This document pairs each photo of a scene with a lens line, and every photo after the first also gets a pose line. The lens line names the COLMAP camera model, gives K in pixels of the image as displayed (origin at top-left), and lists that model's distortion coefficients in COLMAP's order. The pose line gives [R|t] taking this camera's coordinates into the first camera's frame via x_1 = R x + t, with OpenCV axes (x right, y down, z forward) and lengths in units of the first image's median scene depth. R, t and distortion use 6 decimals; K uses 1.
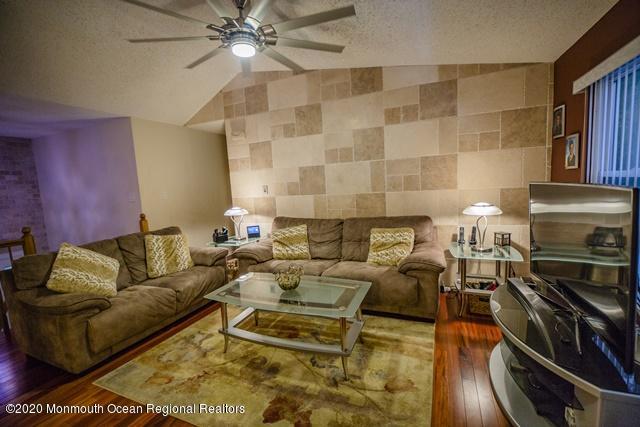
lens RADIAL K [[279.5, 0, 320.0], [0, 279.5, 213.8], [0, 0, 1]] dist [-0.004352, -0.002282]
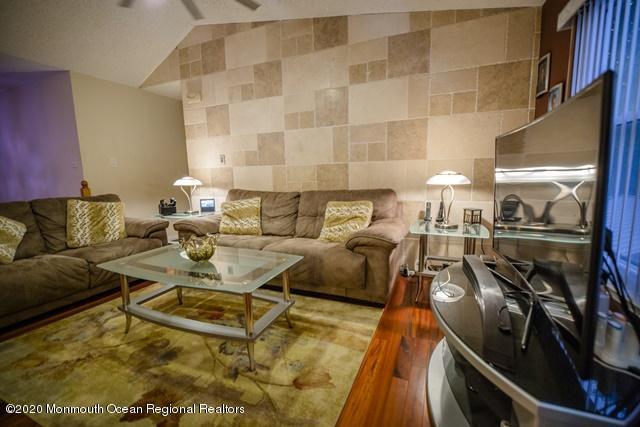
lens RADIAL K [[279.5, 0, 319.8], [0, 279.5, 213.0], [0, 0, 1]] dist [-0.004352, -0.002282]
pose [[0.999438, 0.033518, -0.001080, 0.160904], [-0.033470, 0.998981, 0.030280, 0.062408], [0.002094, -0.030227, 0.999541, 0.119243]]
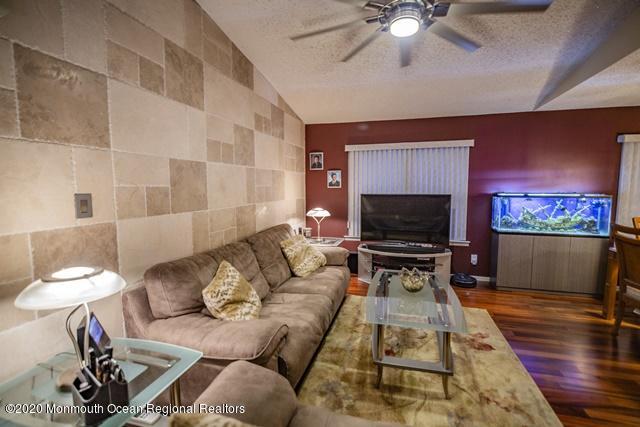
lens RADIAL K [[279.5, 0, 325.9], [0, 279.5, 210.6], [0, 0, 1]] dist [-0.004352, -0.002282]
pose [[-0.132800, -0.035600, 0.990503, -0.736586], [0.115062, 0.992044, 0.051083, -0.080447], [-0.984441, 0.120753, -0.127647, 0.958913]]
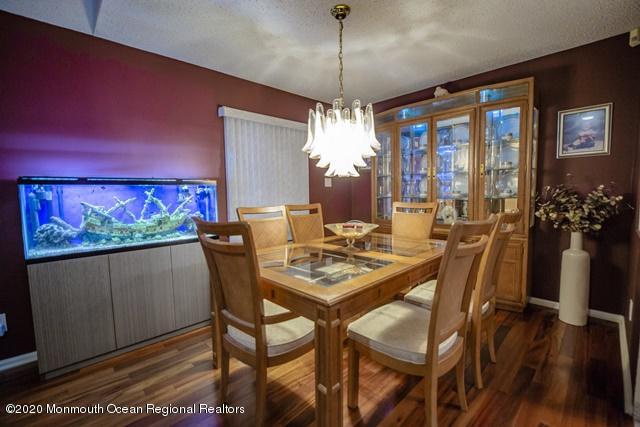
lens RADIAL K [[279.5, 0, 318.1], [0, 279.5, 212.8], [0, 0, 1]] dist [-0.004352, -0.002282]
pose [[-0.908000, 0.043221, 0.416735, -0.430186], [0.115318, 0.982027, 0.149412, 0.041848], [-0.402788, 0.183723, -0.896665, 0.369866]]
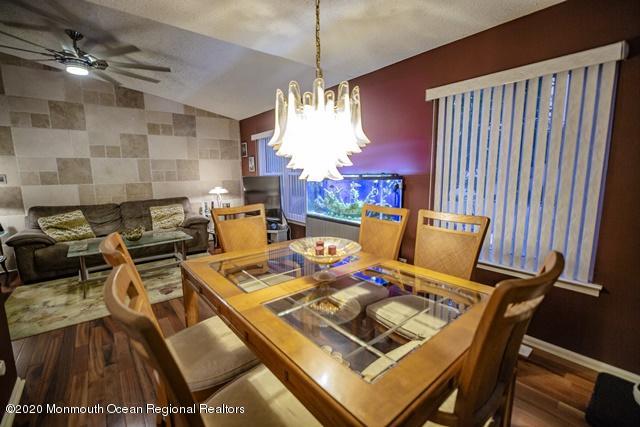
lens RADIAL K [[279.5, 0, 320.4], [0, 279.5, 214.0], [0, 0, 1]] dist [-0.004352, -0.002282]
pose [[0.471060, -0.082468, 0.878238, -0.649985], [0.084156, 0.995280, 0.048319, 0.090864], [-0.878077, 0.051148, 0.475777, -0.426088]]
